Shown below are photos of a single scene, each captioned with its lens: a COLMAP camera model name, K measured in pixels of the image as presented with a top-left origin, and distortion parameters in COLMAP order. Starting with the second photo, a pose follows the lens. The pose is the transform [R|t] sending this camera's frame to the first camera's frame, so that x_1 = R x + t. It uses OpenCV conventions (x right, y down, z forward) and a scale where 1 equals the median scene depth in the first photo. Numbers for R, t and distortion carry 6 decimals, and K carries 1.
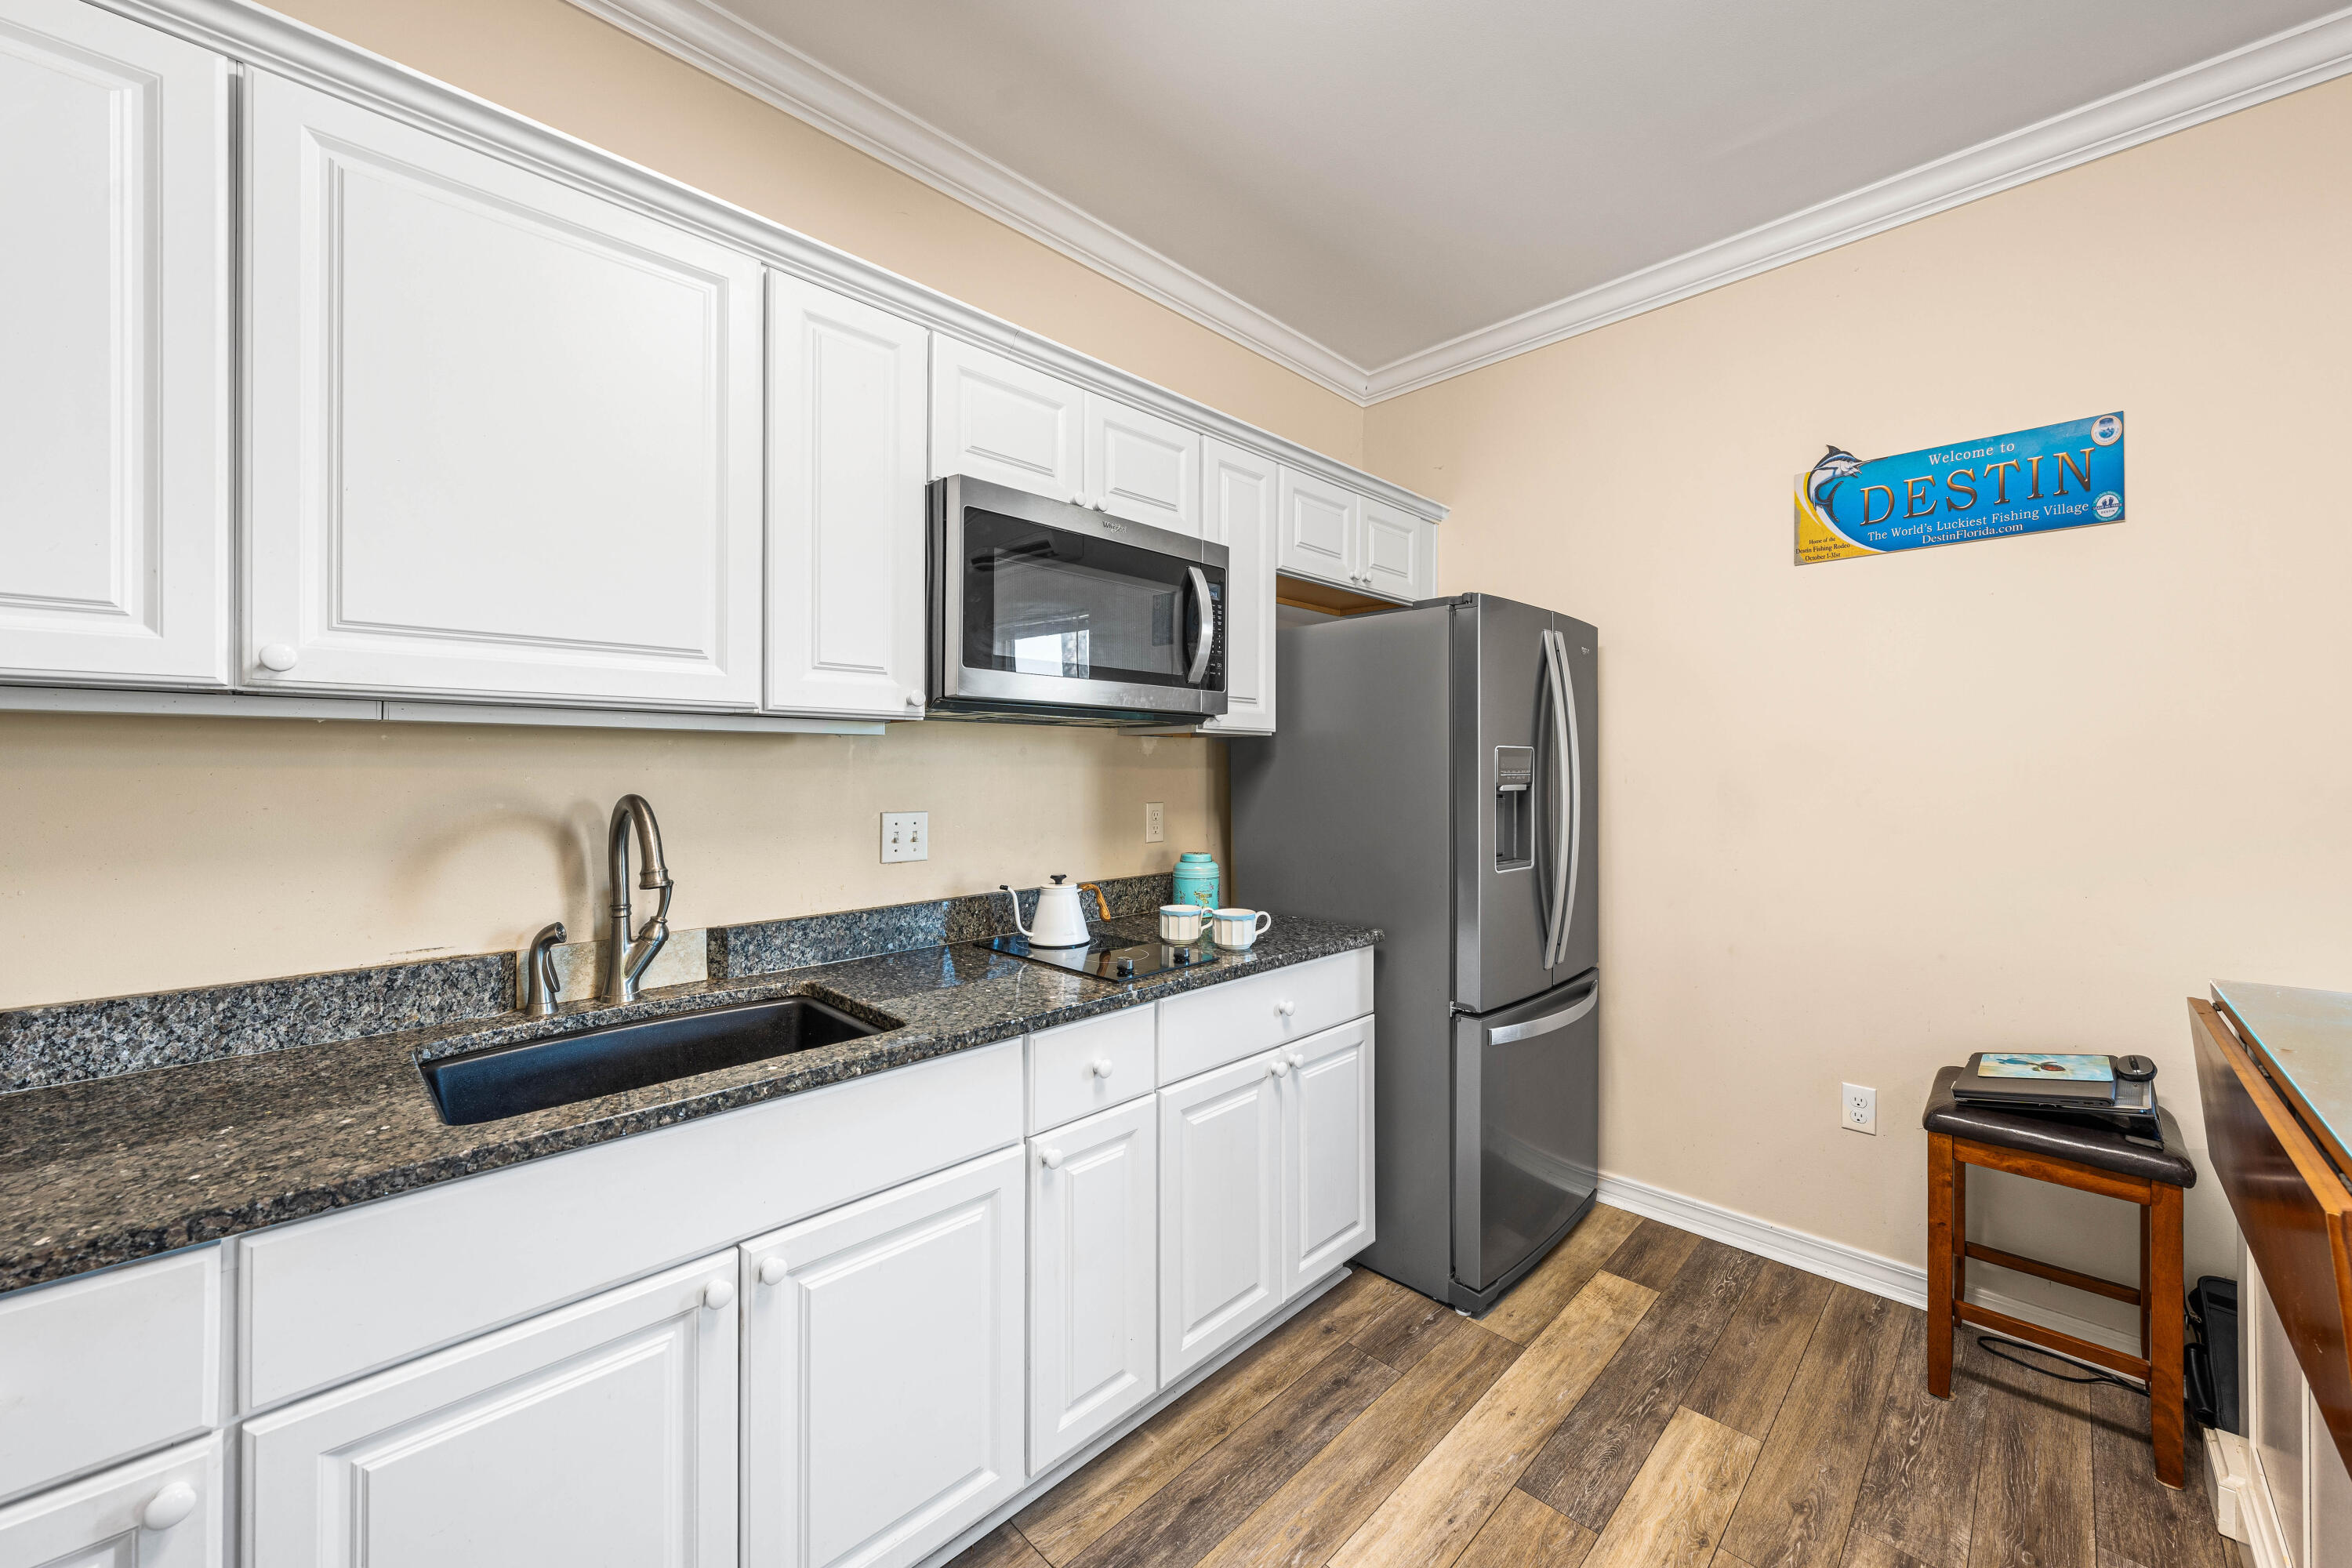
lens RADIAL K [[883.3, 0, 1173.7], [0, 883.3, 762.2], [0, 0, 1]] dist [0.000481, -0.000306]
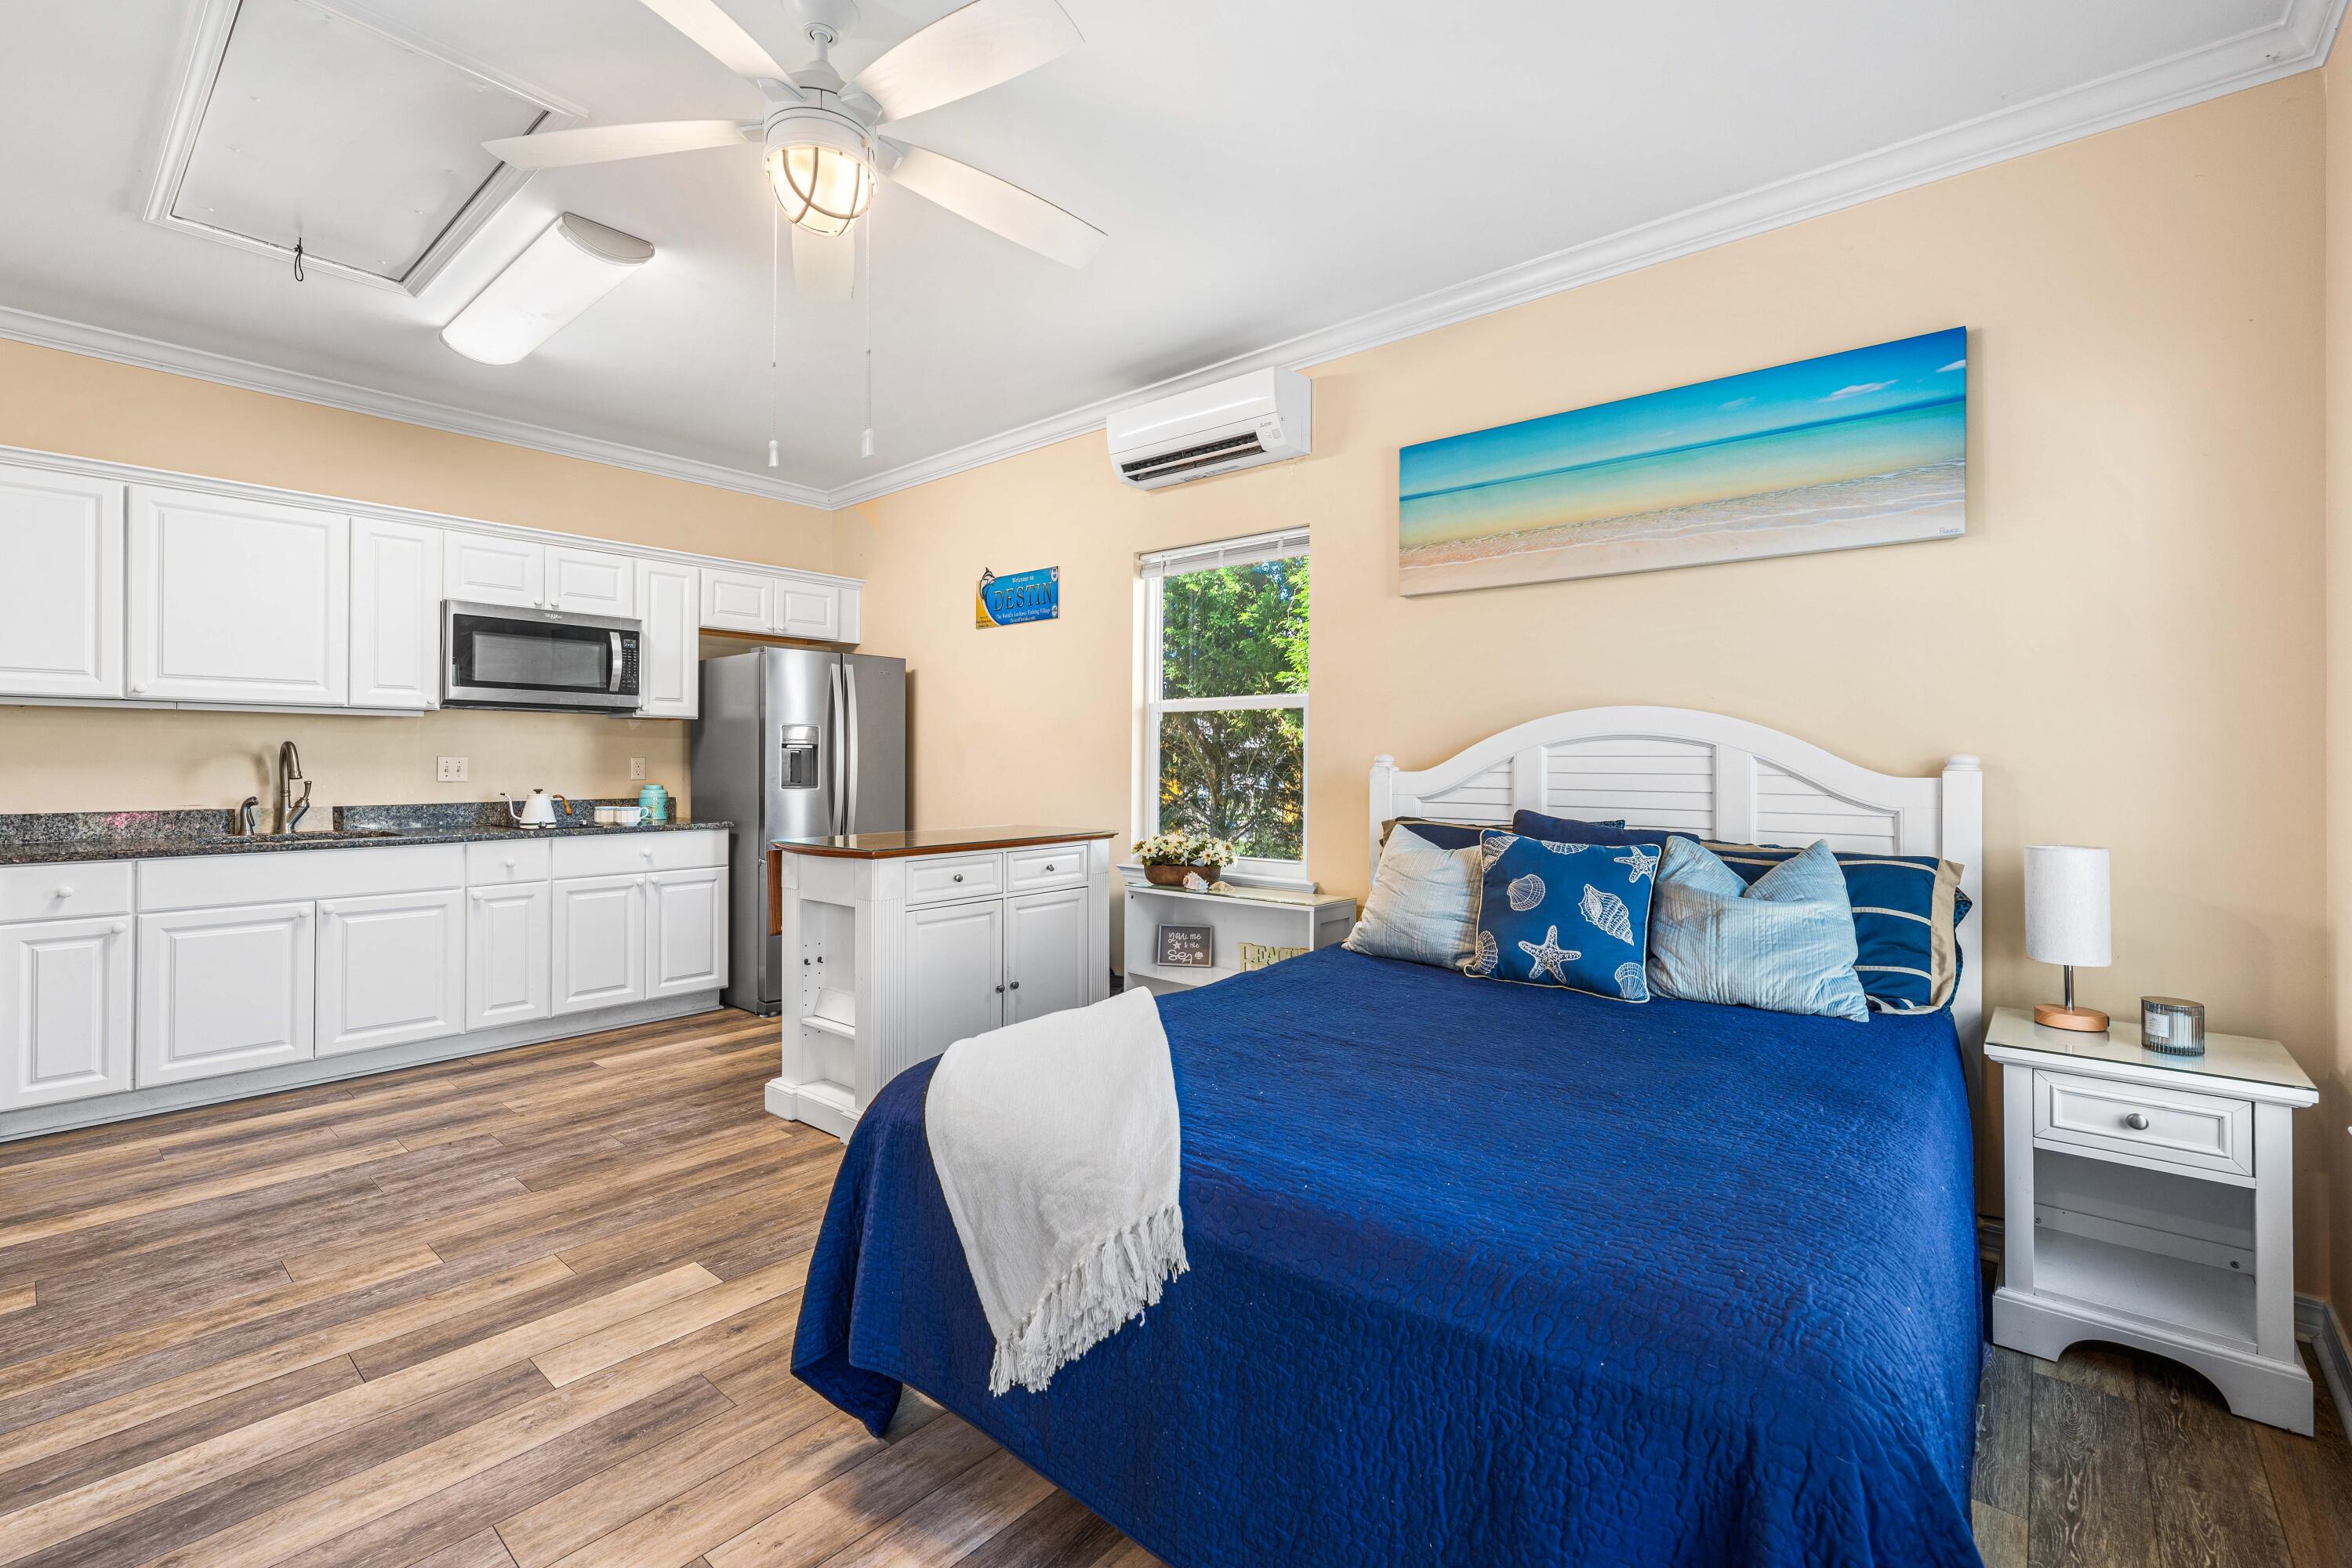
lens RADIAL K [[1003.8, 0, 1178.1], [0, 1003.8, 753.9], [0, 0, 1]] dist [-0.002633, -0.000452]
pose [[0.996739, 0.002684, 0.080649, 1.437495], [-0.002586, 0.999996, -0.001318, 0.063465], [-0.080652, 0.001105, 0.996742, -1.730385]]
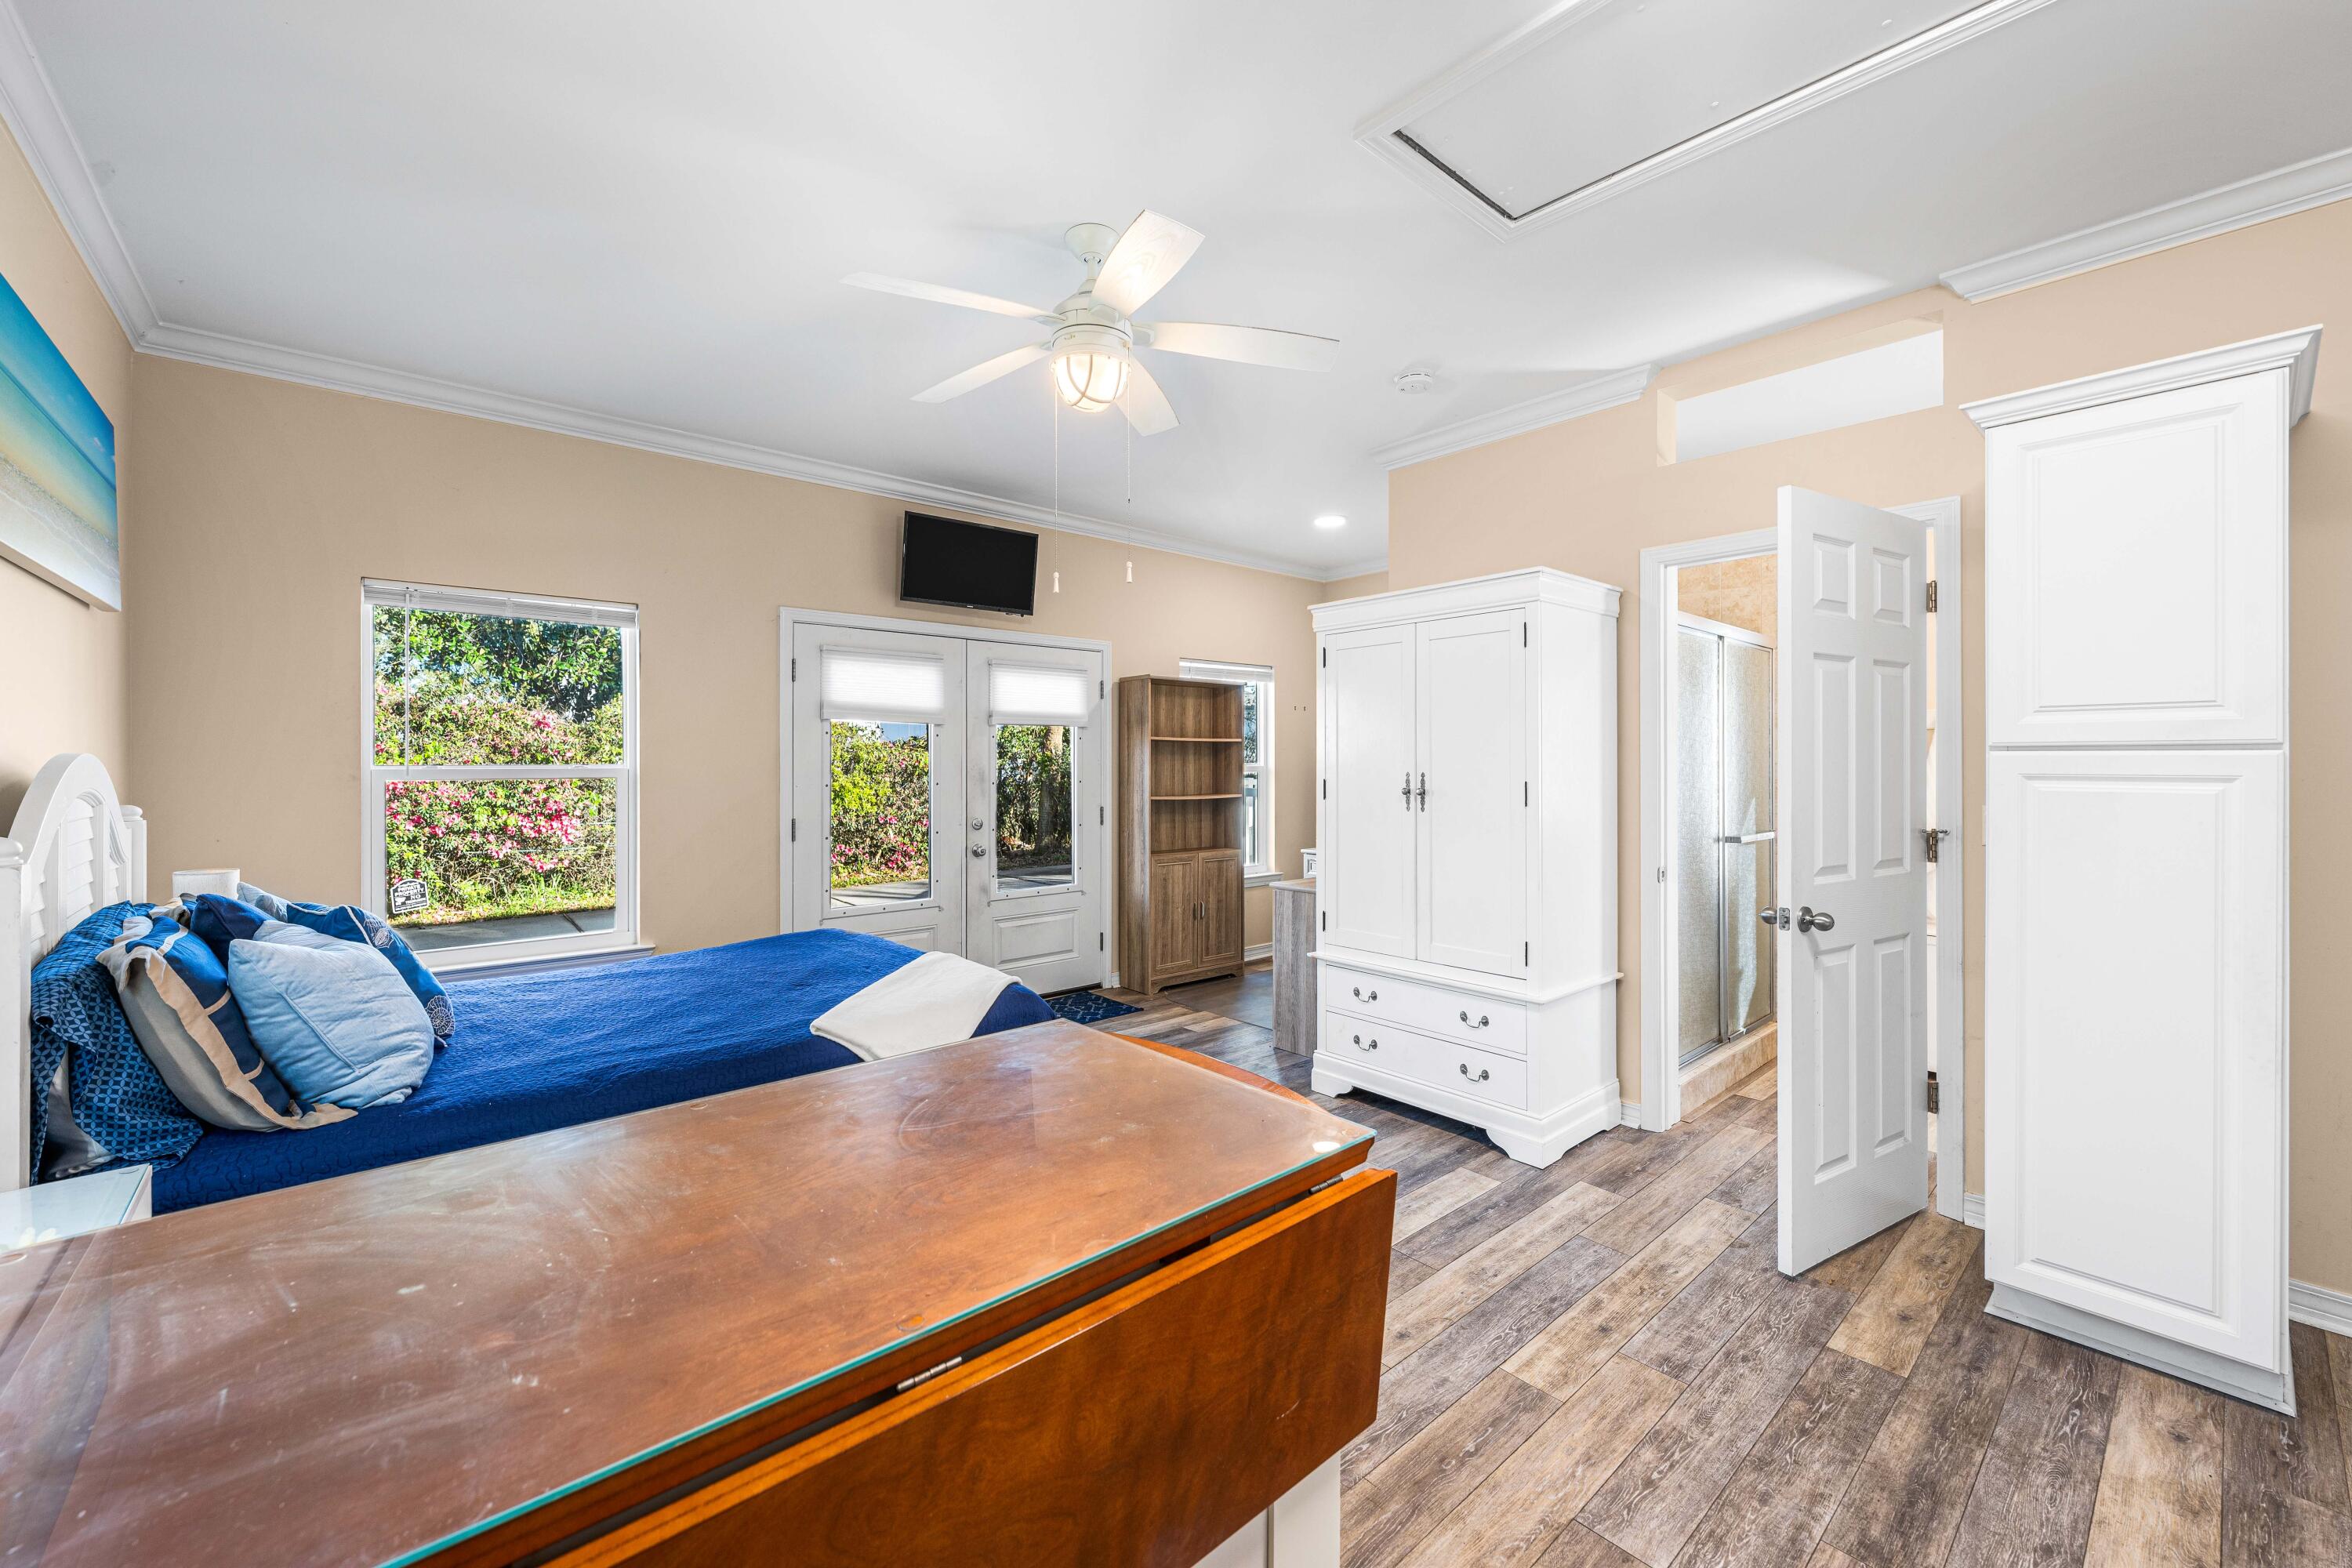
lens RADIAL K [[915.6, 0, 1163.9], [0, 915.6, 771.2], [0, 0, 1]] dist [0.000181, -0.000003]
pose [[-0.997505, -0.005608, 0.070374, 0.834064], [-0.005582, 0.999984, 0.000578, 0.000365], [-0.070376, 0.000183, -0.997521, 1.202167]]
